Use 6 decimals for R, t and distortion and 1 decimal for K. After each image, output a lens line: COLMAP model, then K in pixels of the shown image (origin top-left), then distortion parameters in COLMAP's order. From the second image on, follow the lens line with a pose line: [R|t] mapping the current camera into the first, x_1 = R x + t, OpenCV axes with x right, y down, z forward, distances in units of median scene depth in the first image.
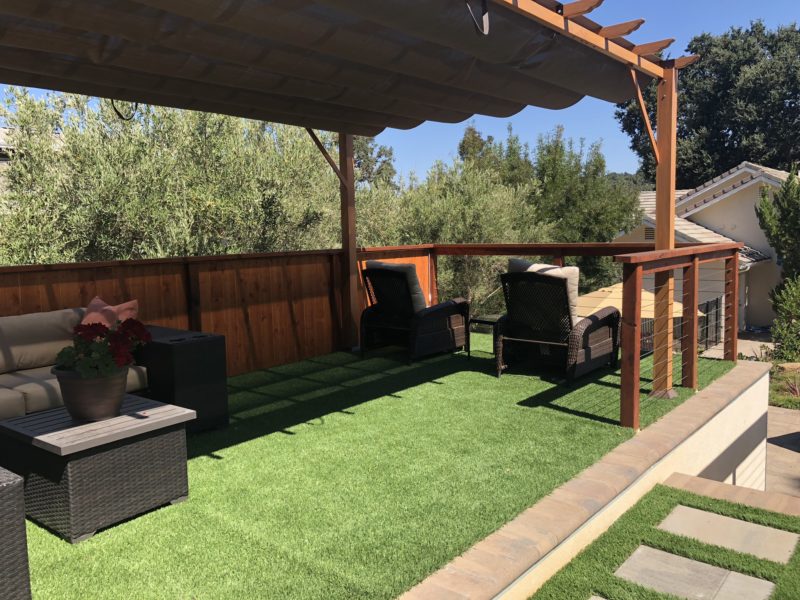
lens RADIAL K [[646.7, 0, 407.4], [0, 646.7, 298.2], [0, 0, 1]] dist [0.029189, -0.032749]
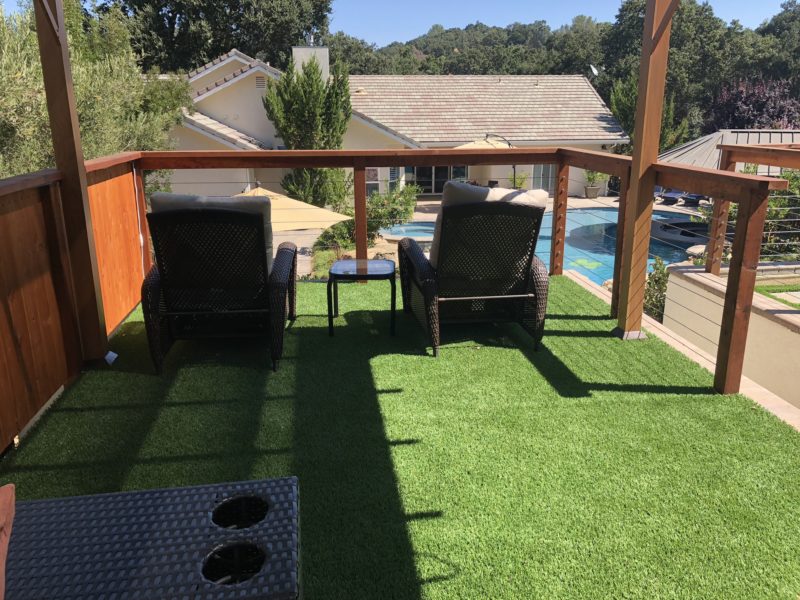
lens RADIAL K [[651.0, 0, 402.0], [0, 651.0, 296.0], [0, 0, 1]] dist [0.019451, -0.020211]
pose [[0.679269, -0.185854, 0.709966, -0.411871], [0.068576, 0.979244, 0.190734, -0.085181], [-0.730678, -0.080873, 0.677915, 0.642512]]
